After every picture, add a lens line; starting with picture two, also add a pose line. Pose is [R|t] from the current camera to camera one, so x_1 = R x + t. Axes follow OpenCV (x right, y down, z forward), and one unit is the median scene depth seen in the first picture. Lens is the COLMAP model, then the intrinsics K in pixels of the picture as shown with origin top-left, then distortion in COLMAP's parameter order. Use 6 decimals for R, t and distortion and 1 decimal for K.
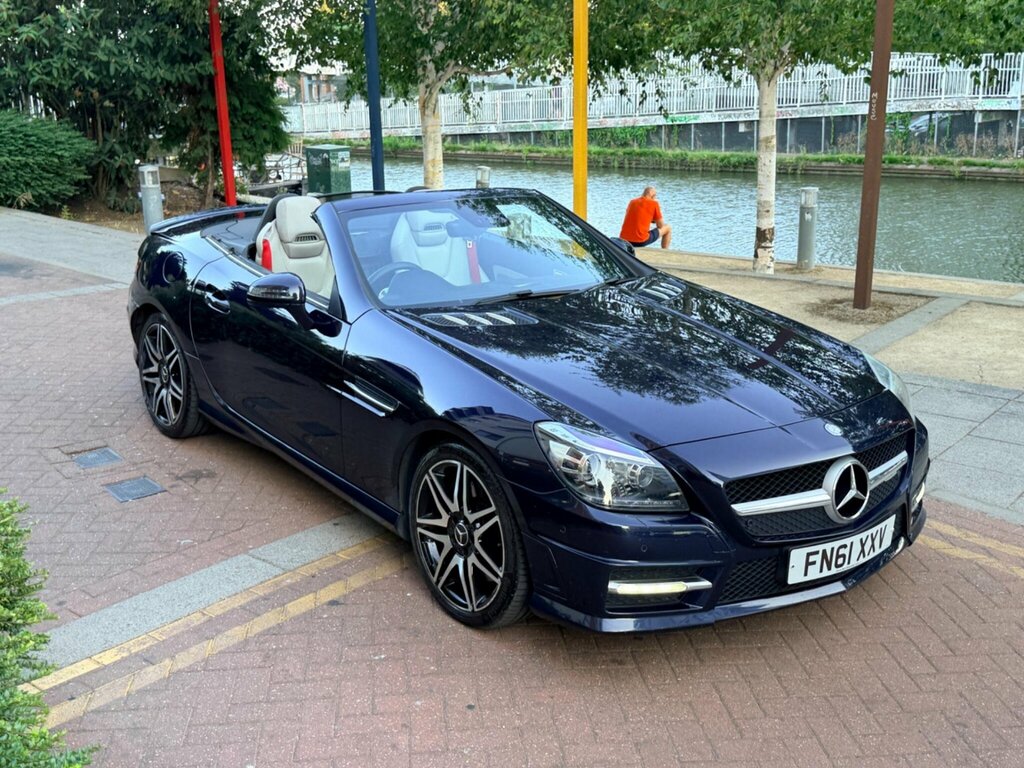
lens RADIAL K [[1145.4, 0, 519.9], [0, 1145.4, 366.0], [0, 0, 1]] dist [0.206426, -0.486578]
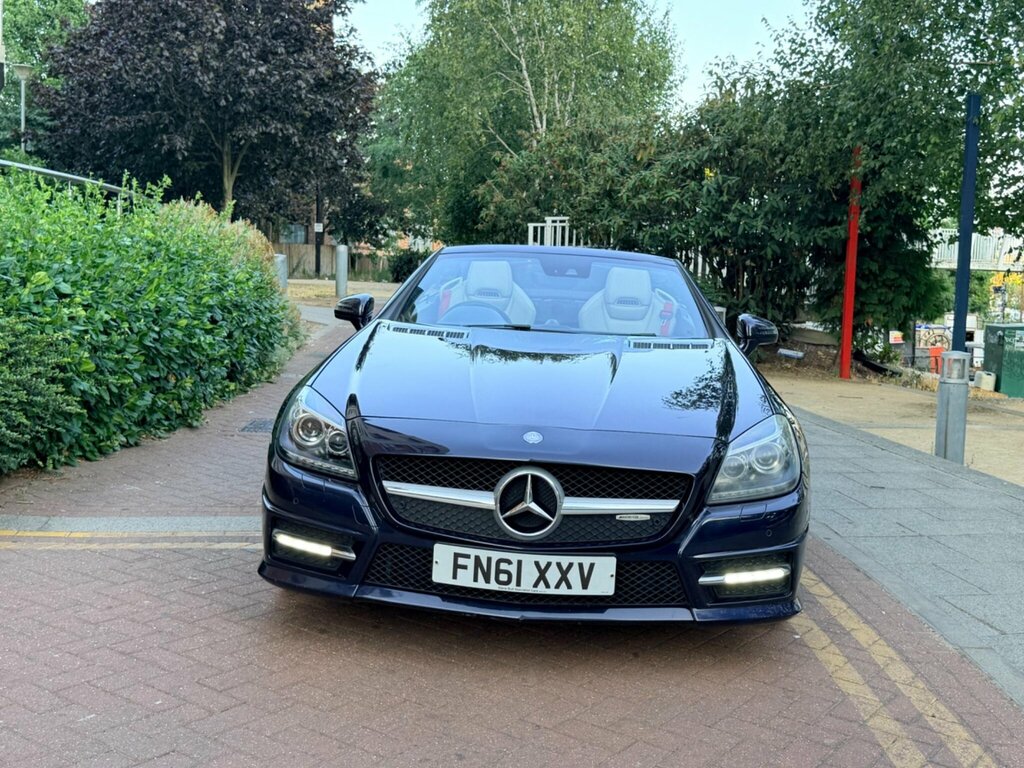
lens RADIAL K [[1145.4, 0, 519.9], [0, 1145.4, 366.0], [0, 0, 1]] dist [0.206426, -0.486578]
pose [[0.744215, 0.090105, -0.661835, 0.793642], [-0.206575, 0.973330, -0.099774, 0.085192], [0.635194, 0.210972, 0.742980, 0.272936]]
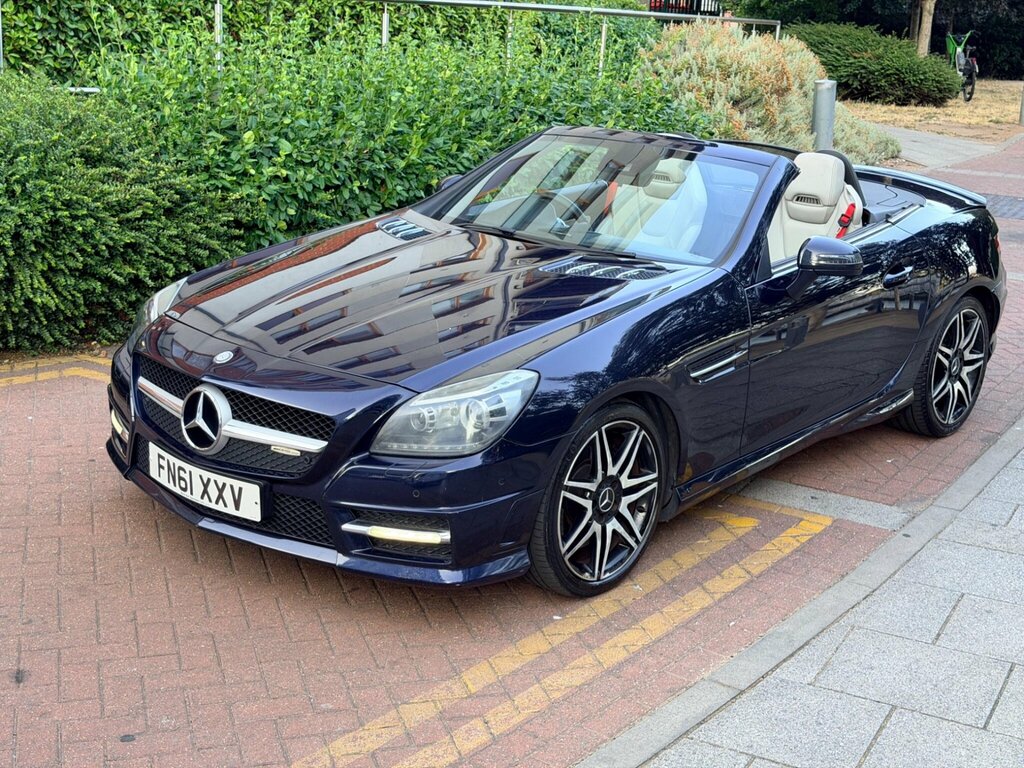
lens RADIAL K [[1435.4, 0, 512.0], [0, 1435.4, 384.0], [0, 0, 1]] dist [0.188337, -0.316156]
pose [[0.183177, 0.261291, -0.947720, 1.313673], [-0.295125, 0.934181, 0.200516, -0.210562], [0.937735, 0.242966, 0.248234, 0.855293]]
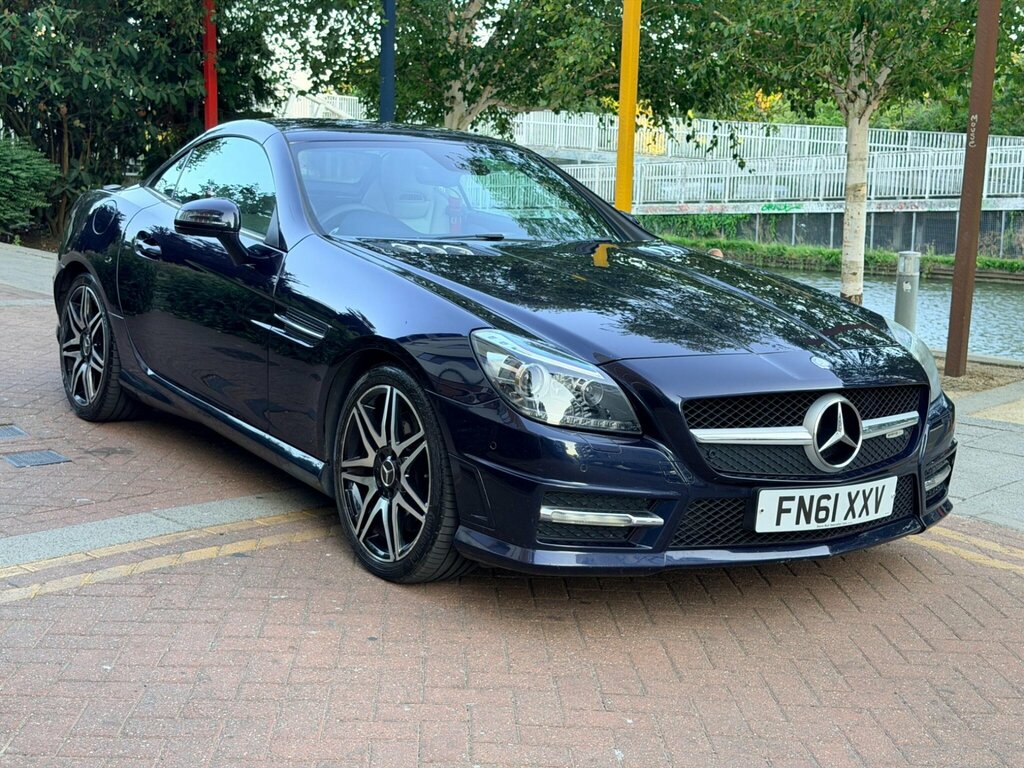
lens RADIAL K [[1435.4, 0, 512.0], [0, 1435.4, 384.0], [0, 0, 1]] dist [0.188337, -0.316156]
pose [[0.997421, 0.050494, -0.051002, 0.089146], [-0.055211, 0.993872, -0.095757, 0.170143], [0.045855, 0.098326, 0.994097, -0.068676]]
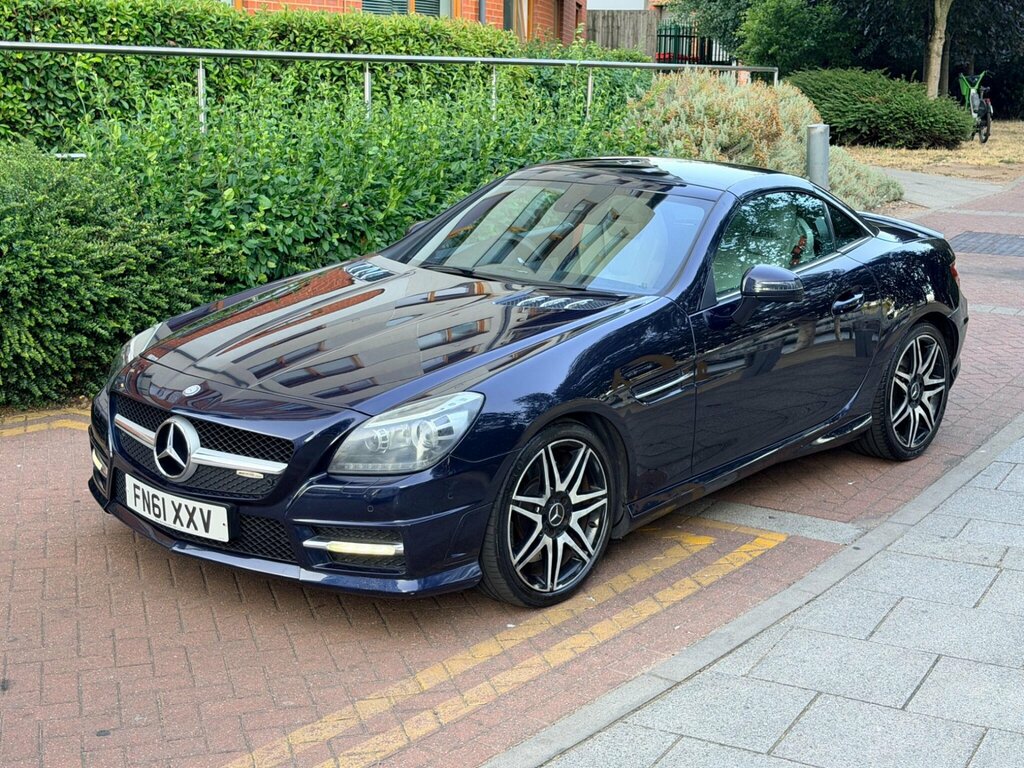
lens RADIAL K [[1509.4, 0, 511.1], [0, 1509.4, 396.6], [0, 0, 1]] dist [0.158106, -0.156869]
pose [[0.173476, 0.218104, -0.960384, 1.458185], [-0.262475, 0.950137, 0.168365, -0.216064], [0.949217, 0.222869, 0.222073, 0.890131]]
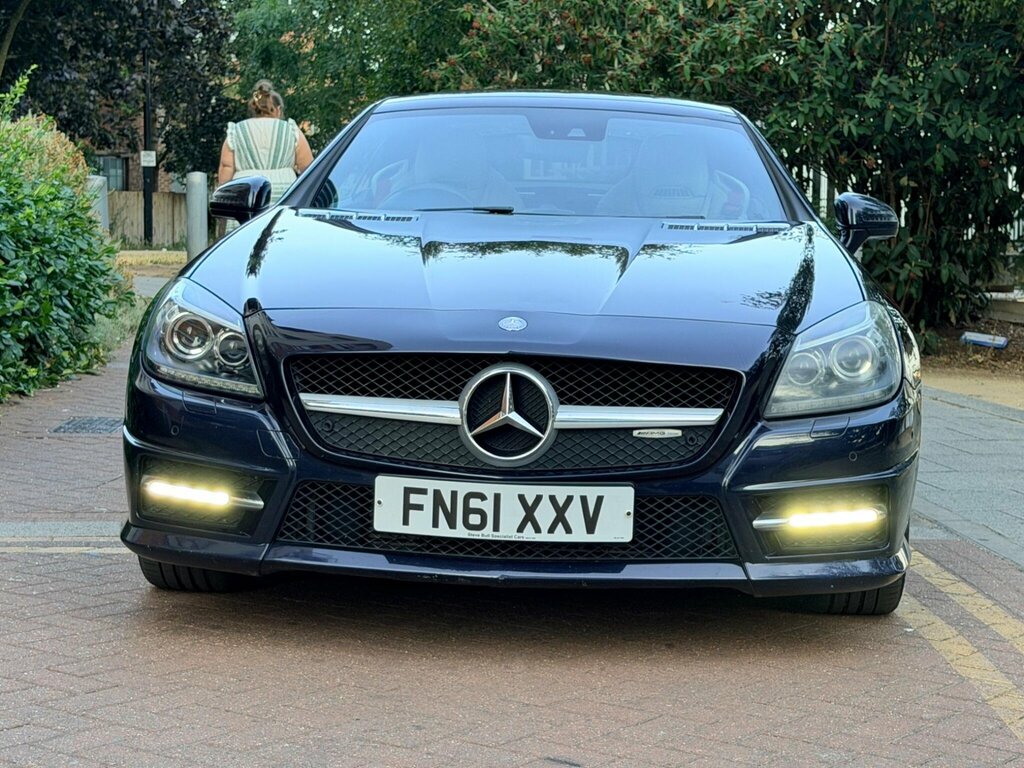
lens RADIAL K [[2115.7, 0, 512.0], [0, 2115.7, 384.0], [0, 0, 1]] dist [0.221424, -0.536469]
pose [[0.743855, 0.062941, -0.665370, 0.974869], [-0.185972, 0.975730, -0.115608, 0.206428], [0.641945, 0.209736, 0.737507, 0.118217]]
